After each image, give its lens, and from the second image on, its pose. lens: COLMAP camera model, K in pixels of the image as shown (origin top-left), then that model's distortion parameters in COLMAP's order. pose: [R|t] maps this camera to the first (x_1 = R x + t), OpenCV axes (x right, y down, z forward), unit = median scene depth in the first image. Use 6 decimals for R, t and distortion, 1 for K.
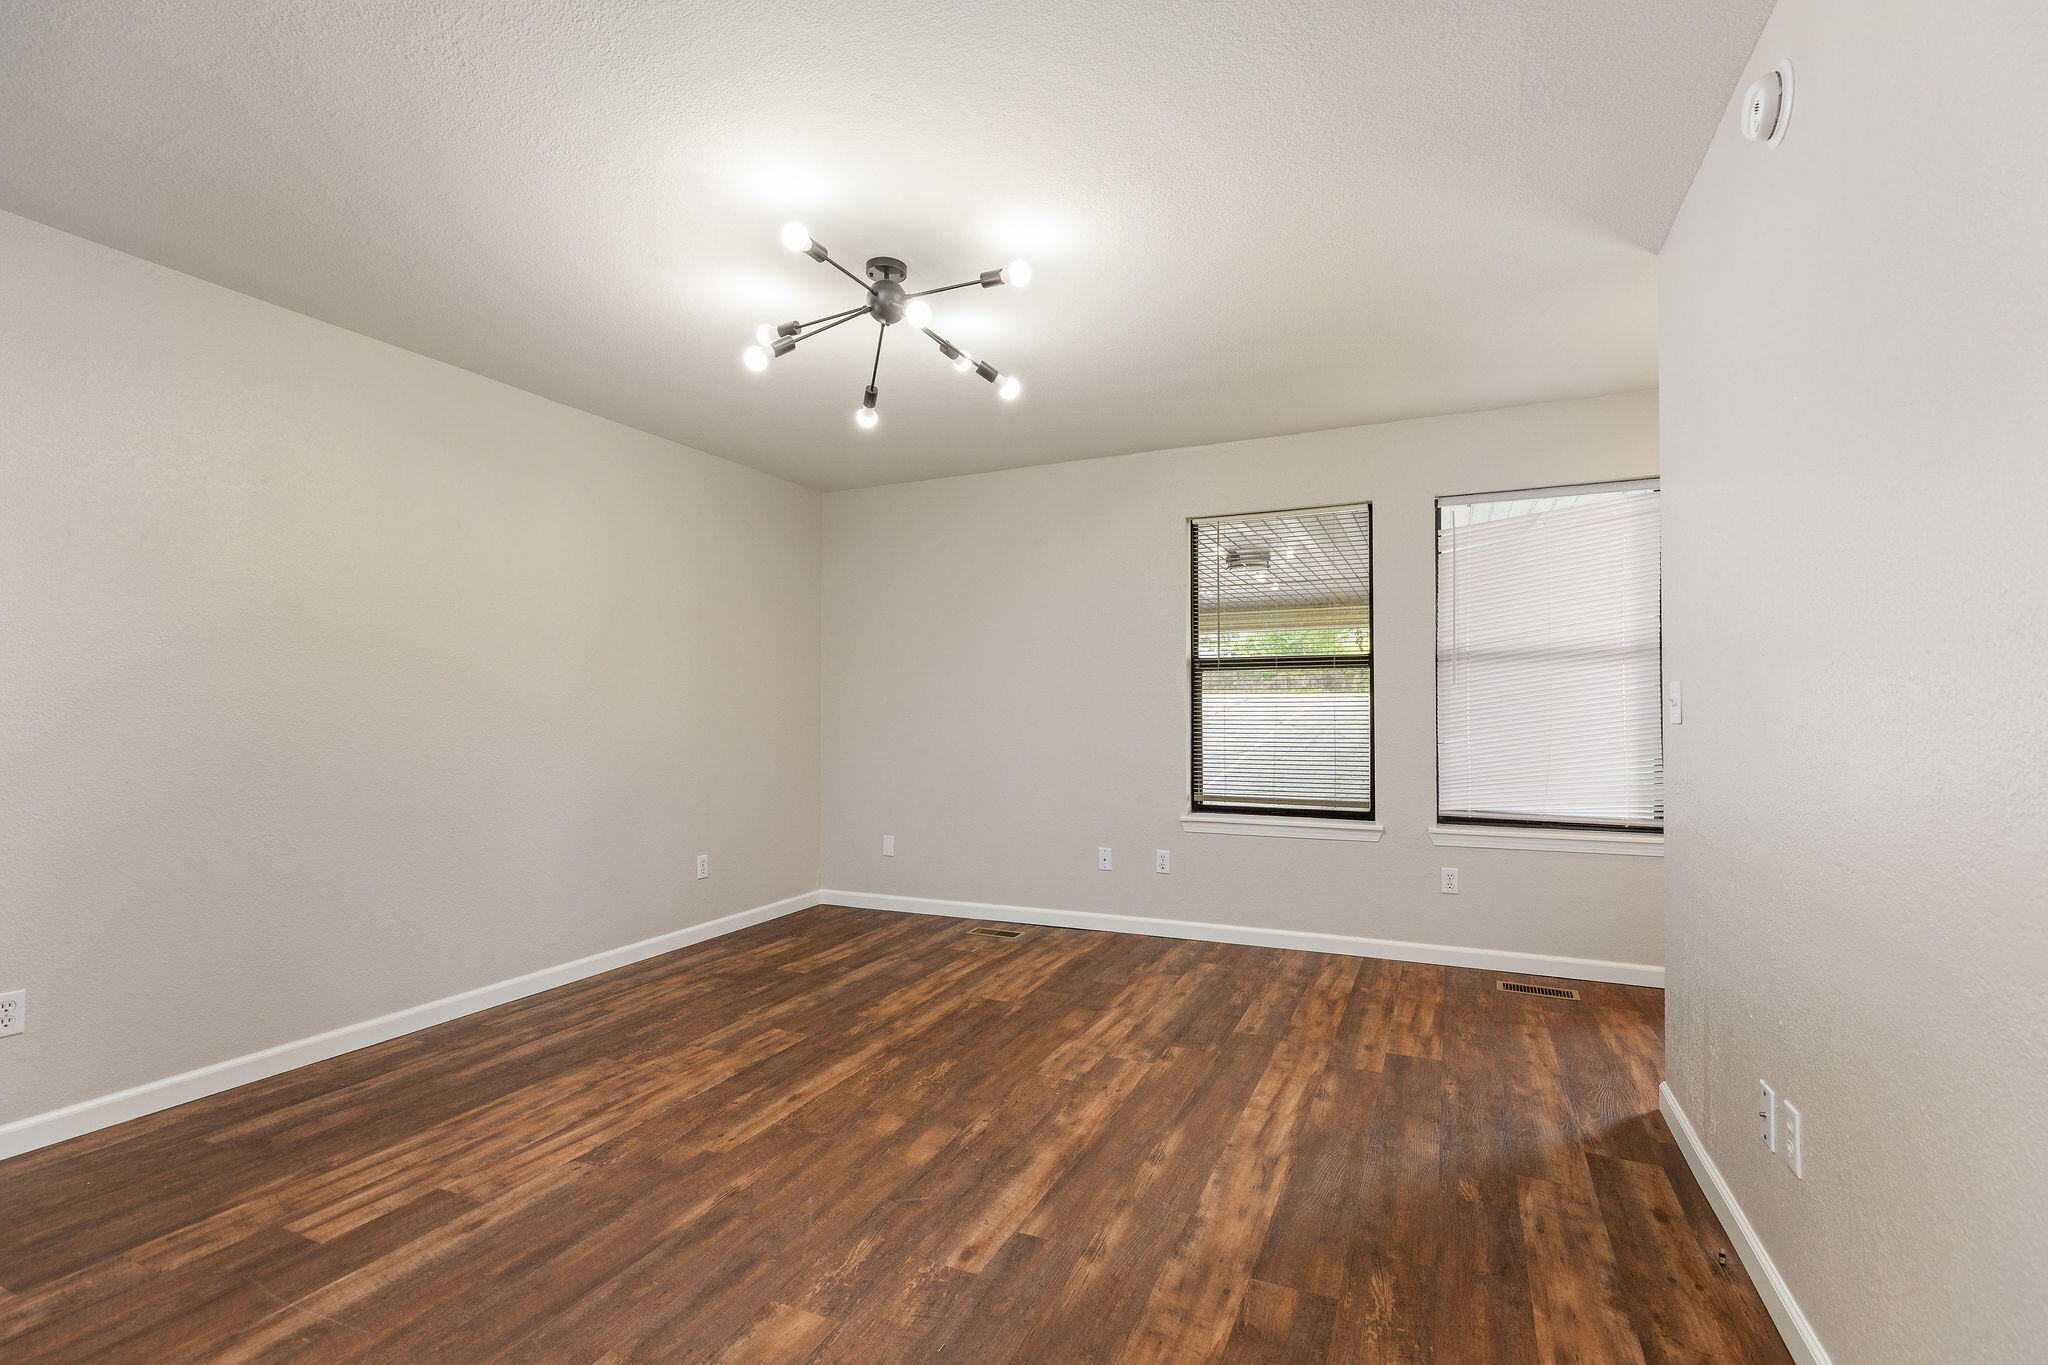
lens RADIAL K [[931.1, 0, 1024.3], [0, 931.1, 689.5], [0, 0, 1]] dist [0.003594, 0.000325]
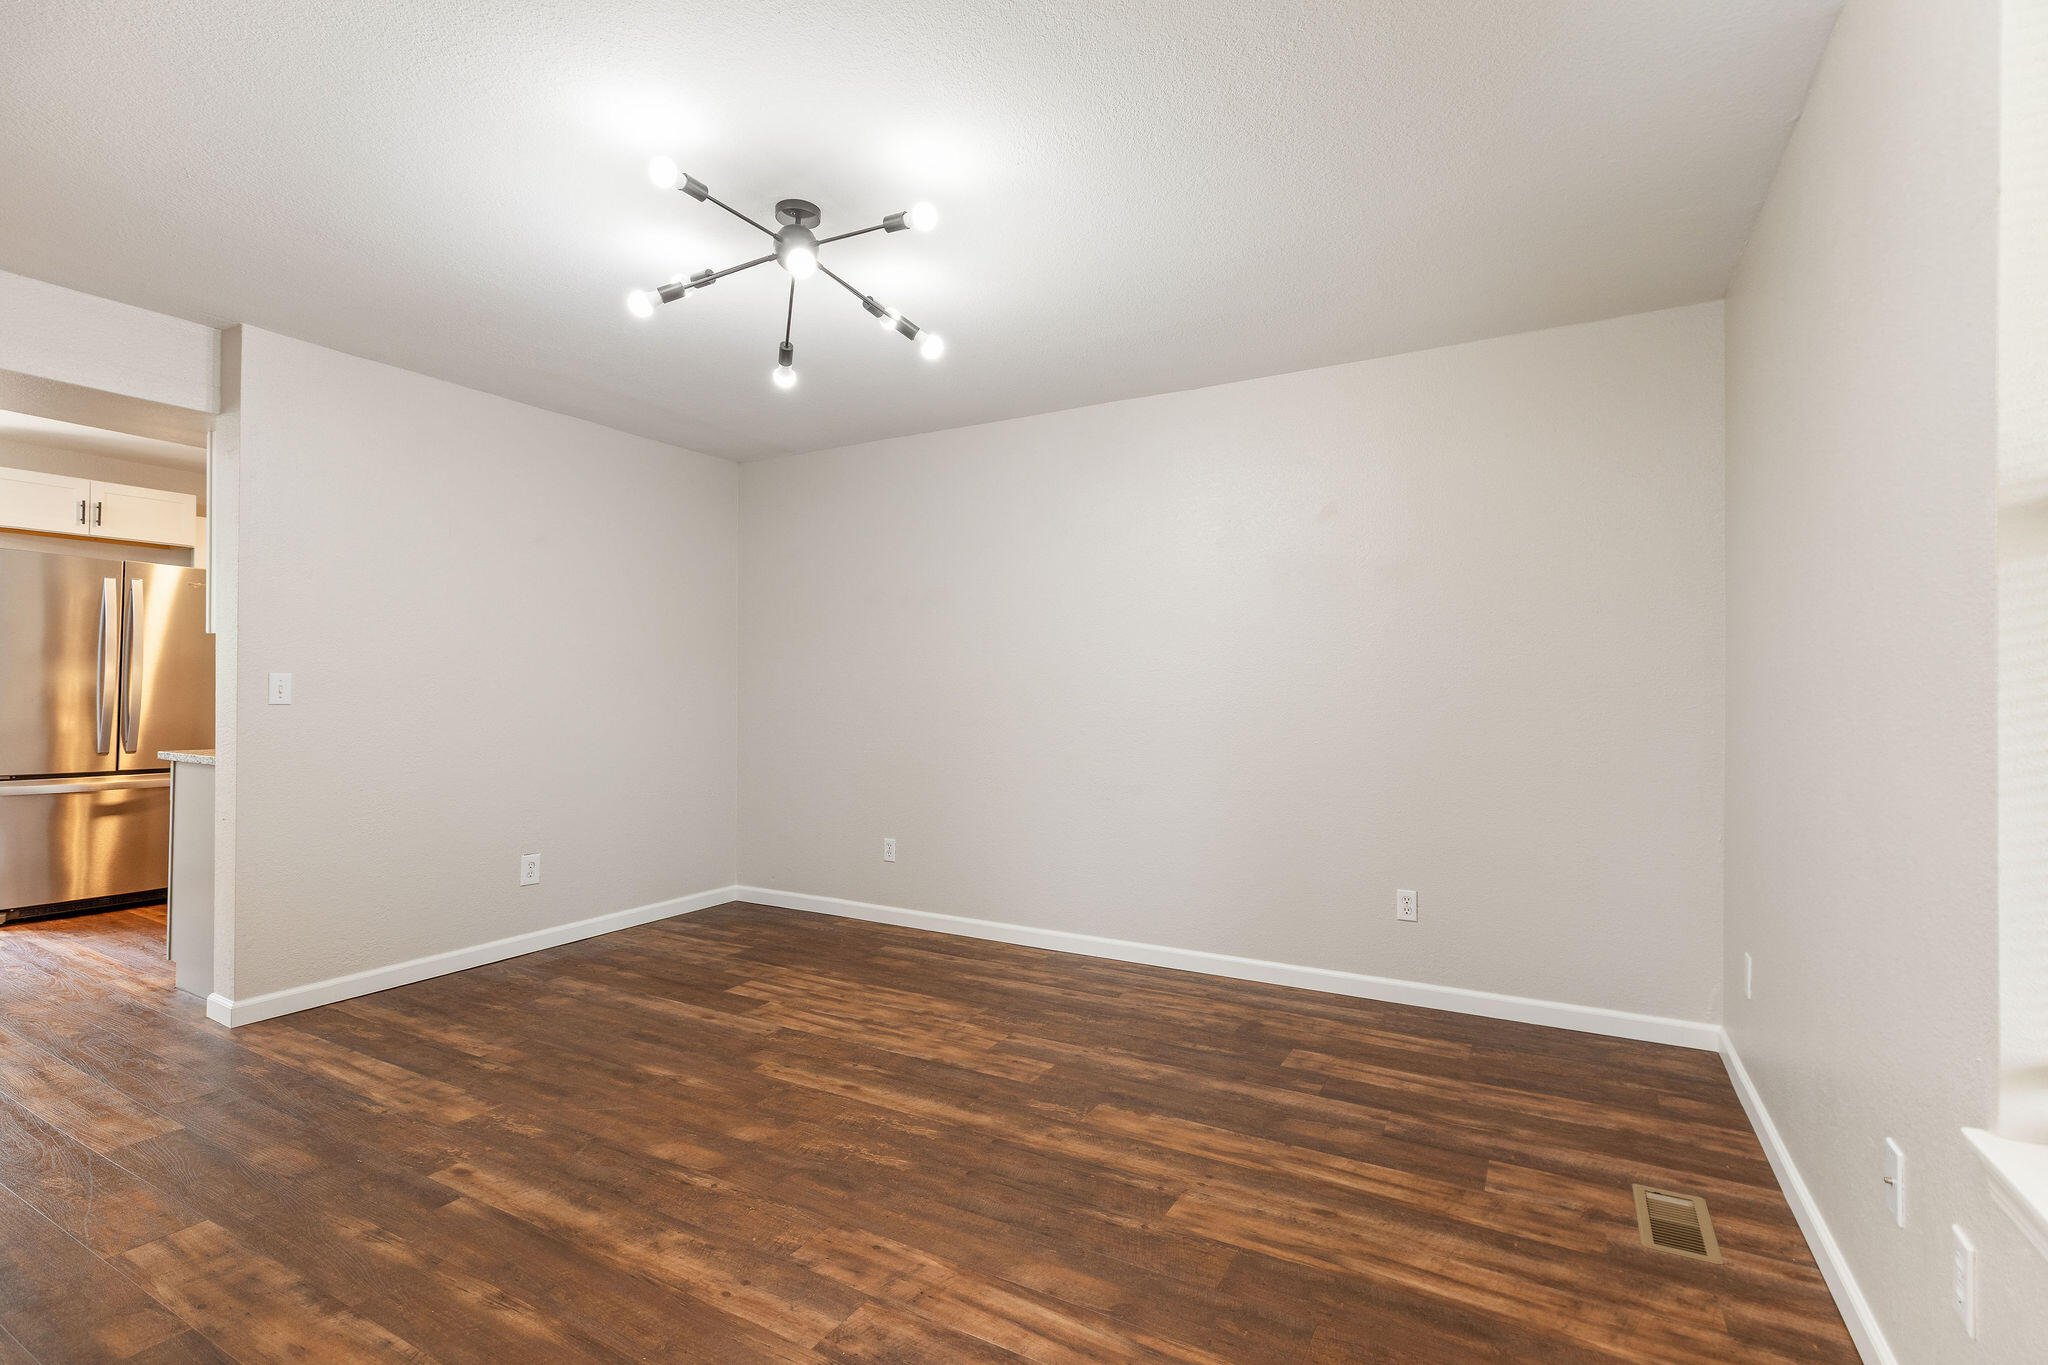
lens RADIAL K [[931.1, 0, 1026.6], [0, 931.1, 686.7], [0, 0, 1]] dist [0.003594, 0.000325]
pose [[-0.078940, -0.005765, -0.996863, 0.661618], [0.017141, 0.999828, -0.007139, 0.018984], [0.996732, -0.017651, -0.078827, 1.150850]]
